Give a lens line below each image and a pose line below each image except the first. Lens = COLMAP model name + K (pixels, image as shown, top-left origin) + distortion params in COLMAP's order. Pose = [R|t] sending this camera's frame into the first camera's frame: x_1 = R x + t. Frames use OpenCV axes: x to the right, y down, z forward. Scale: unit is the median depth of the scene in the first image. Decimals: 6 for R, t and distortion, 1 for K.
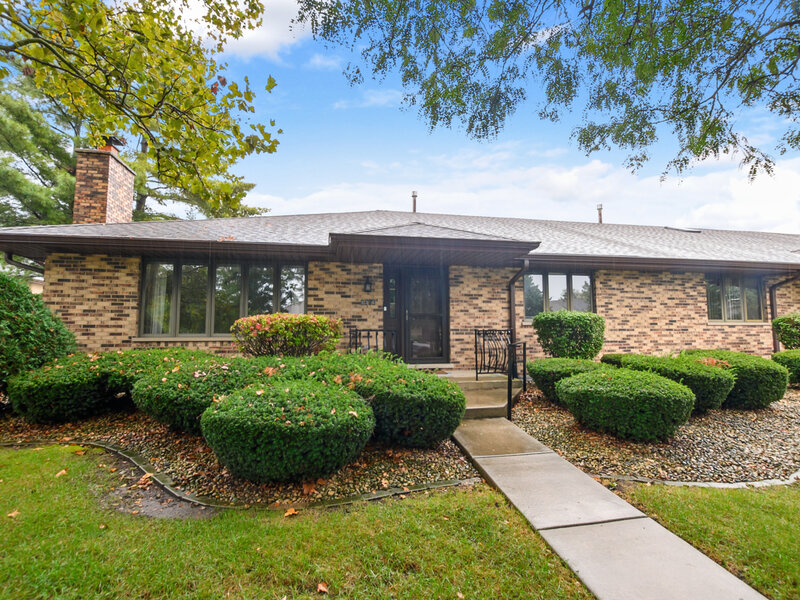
lens RADIAL K [[397.4, 0, 399.9], [0, 397.4, 299.0], [0, 0, 1]] dist [0.008974, -0.001208]
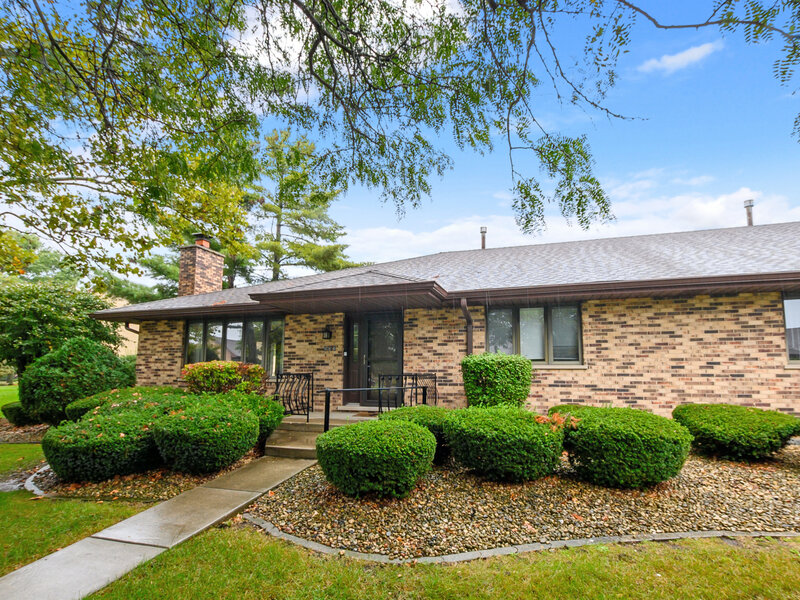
lens RADIAL K [[397.4, 0, 387.8], [0, 397.4, 330.3], [0, 0, 1]] dist [0.008974, -0.001208]
pose [[0.878622, -0.045686, -0.475328, 0.542305], [0.035275, 0.998903, -0.030803, -0.002127], [0.476213, 0.010297, 0.879270, 0.096608]]
